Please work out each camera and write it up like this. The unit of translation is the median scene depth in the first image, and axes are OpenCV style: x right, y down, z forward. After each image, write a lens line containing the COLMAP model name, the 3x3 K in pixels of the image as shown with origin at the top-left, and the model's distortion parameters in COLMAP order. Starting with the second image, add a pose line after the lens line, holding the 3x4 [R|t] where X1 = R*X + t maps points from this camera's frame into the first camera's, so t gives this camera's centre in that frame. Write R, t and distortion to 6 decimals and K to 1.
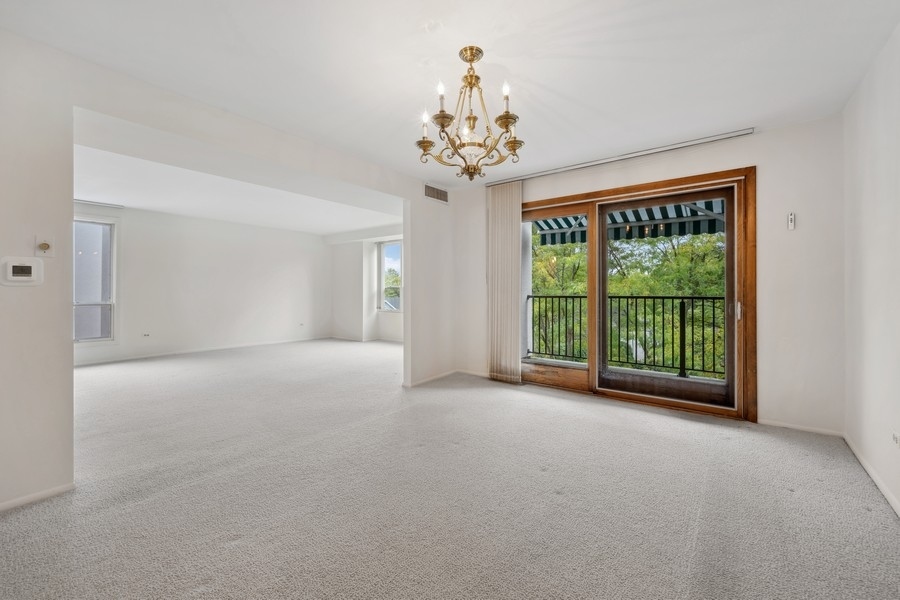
lens RADIAL K [[370.3, 0, 448.6], [0, 370.3, 286.7], [0, 0, 1]] dist [-0.000301, 0.000031]
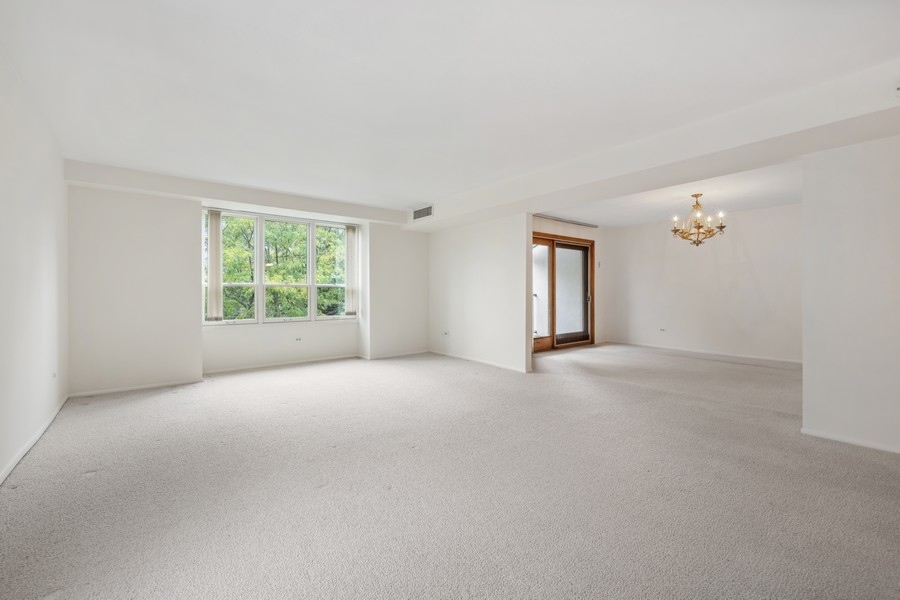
lens RADIAL K [[370.3, 0, 448.6], [0, 370.3, 286.7], [0, 0, 1]] dist [-0.000301, 0.000031]
pose [[0.240140, 0.016563, 0.970597, -1.608717], [-0.009313, 0.999848, -0.014758, 0.025501], [-0.970693, -0.005495, 0.240258, 1.193492]]
